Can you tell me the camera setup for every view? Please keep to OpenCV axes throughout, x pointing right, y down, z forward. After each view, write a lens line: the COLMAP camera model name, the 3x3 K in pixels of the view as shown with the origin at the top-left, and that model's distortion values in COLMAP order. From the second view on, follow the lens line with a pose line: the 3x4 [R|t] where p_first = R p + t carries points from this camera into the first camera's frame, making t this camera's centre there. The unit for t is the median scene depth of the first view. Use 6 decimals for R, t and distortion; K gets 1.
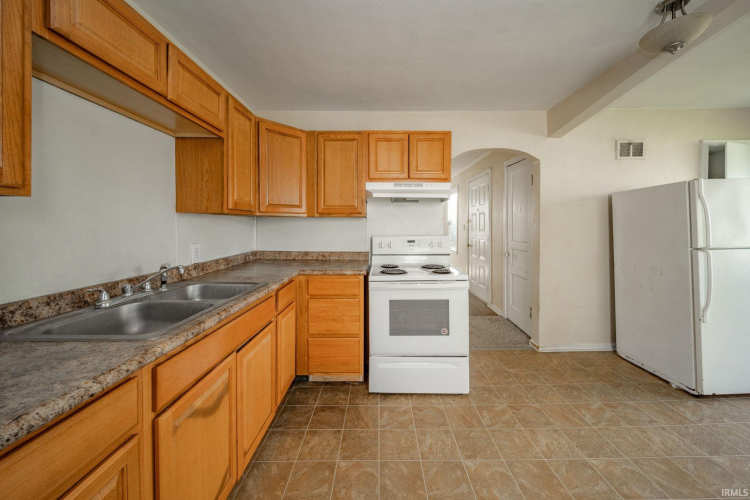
lens RADIAL K [[274.2, 0, 374.9], [0, 274.2, 226.0], [0, 0, 1]] dist [-0.000698, -0.000075]
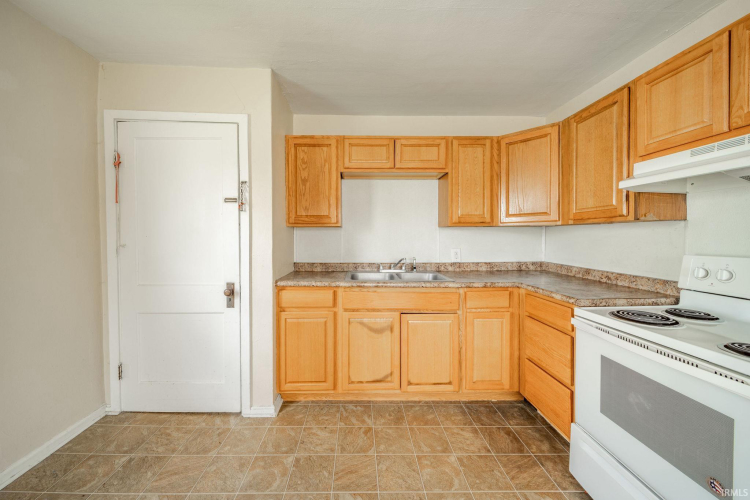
lens RADIAL K [[274.2, 0, 368.1], [0, 274.2, 239.0], [0, 0, 1]] dist [-0.000698, -0.000075]
pose [[0.001975, 0.007972, -0.999966, 0.620196], [-0.002144, 0.999966, 0.007968, 0.005007], [0.999996, 0.002128, 0.001992, 0.440604]]
